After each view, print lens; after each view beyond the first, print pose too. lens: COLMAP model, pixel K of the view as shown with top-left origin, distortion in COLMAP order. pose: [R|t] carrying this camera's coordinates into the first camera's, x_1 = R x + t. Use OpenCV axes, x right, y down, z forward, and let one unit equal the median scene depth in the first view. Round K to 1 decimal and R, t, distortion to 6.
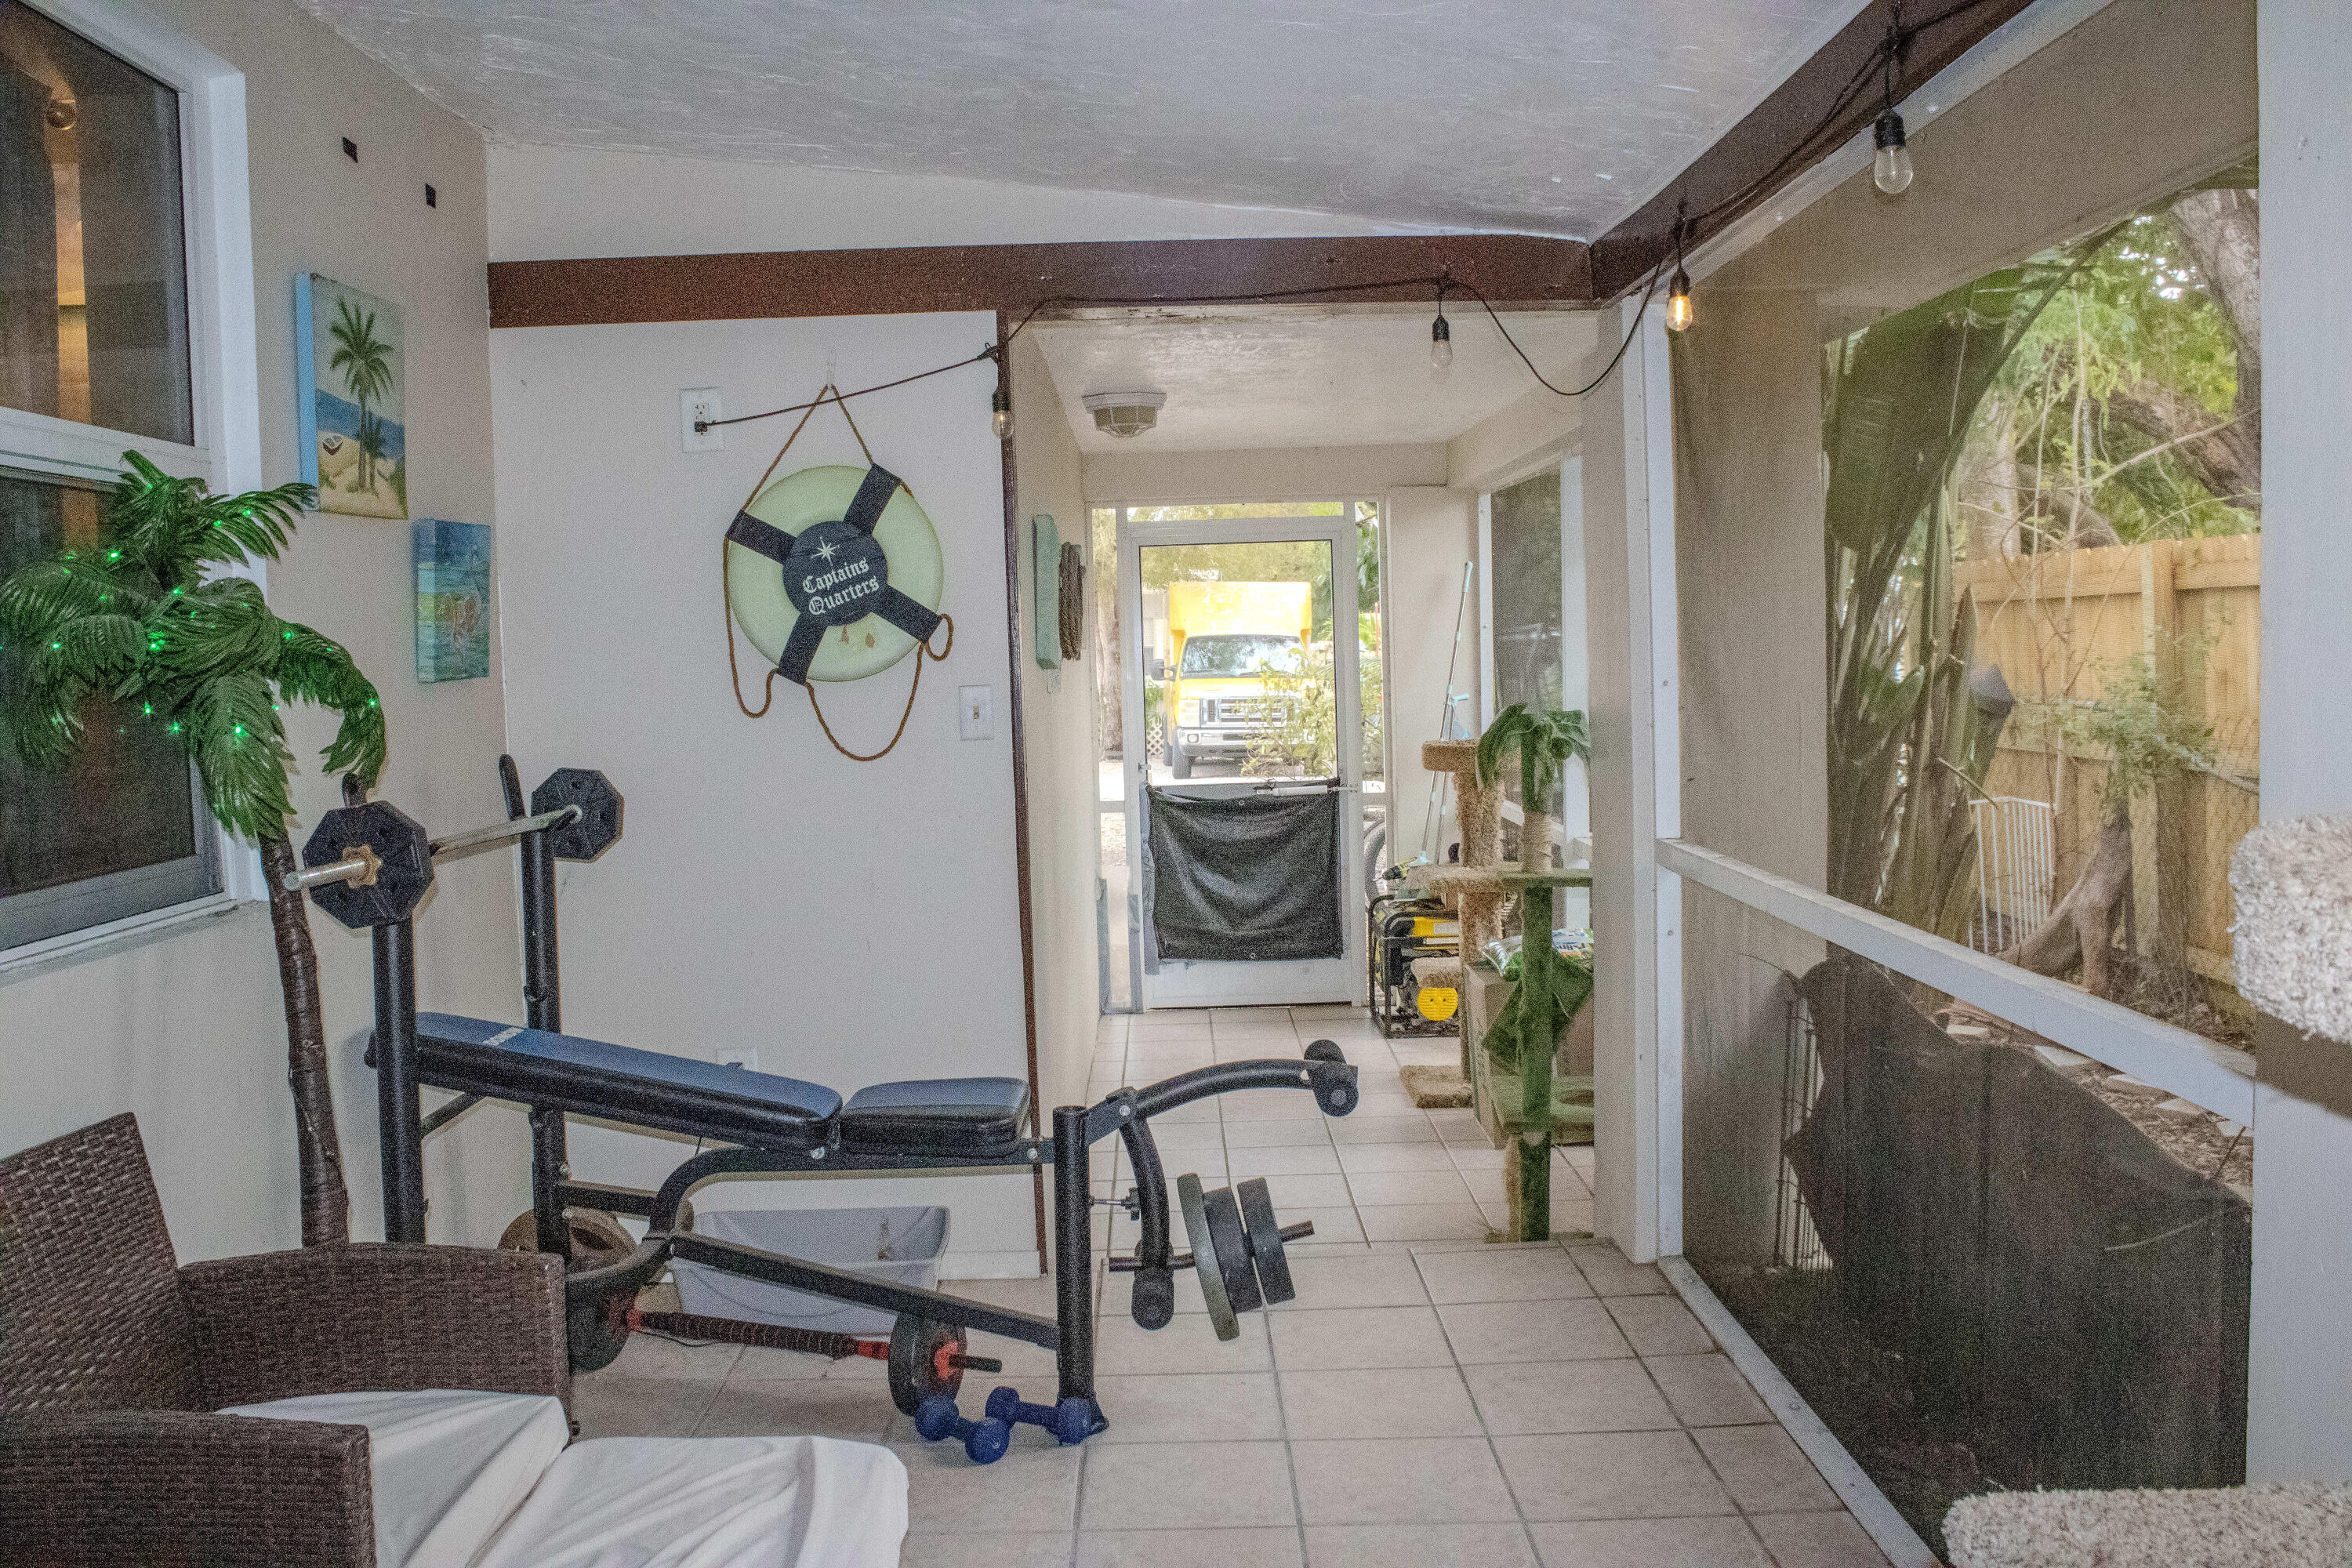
lens RADIAL K [[1993.5, 0, 1205.6], [0, 1993.5, 742.1], [0, 0, 1]] dist [-0.143964, 0.104241]
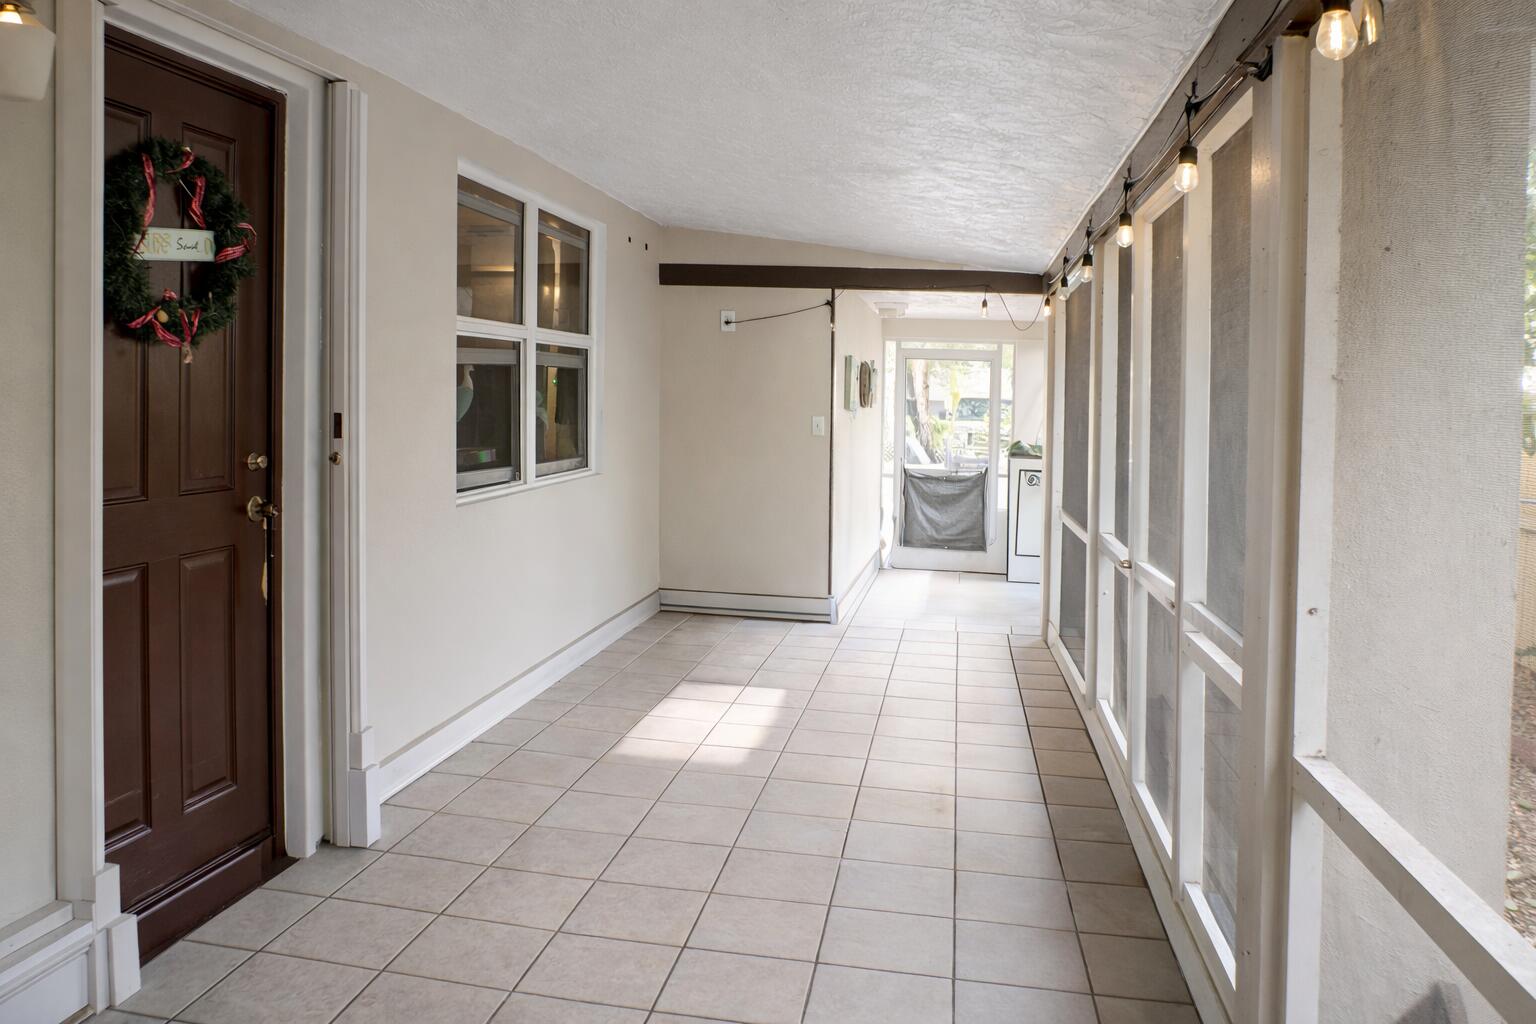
lens RADIAL K [[1301.9, 0, 787.4], [0, 1301.9, 484.6], [0, 0, 1]] dist [-0.143964, 0.104241]
pose [[0.981880, 0.082246, -0.170727, 0.093540], [-0.078058, 0.996463, 0.031109, 0.006615], [0.172682, -0.017219, 0.984827, -0.461217]]
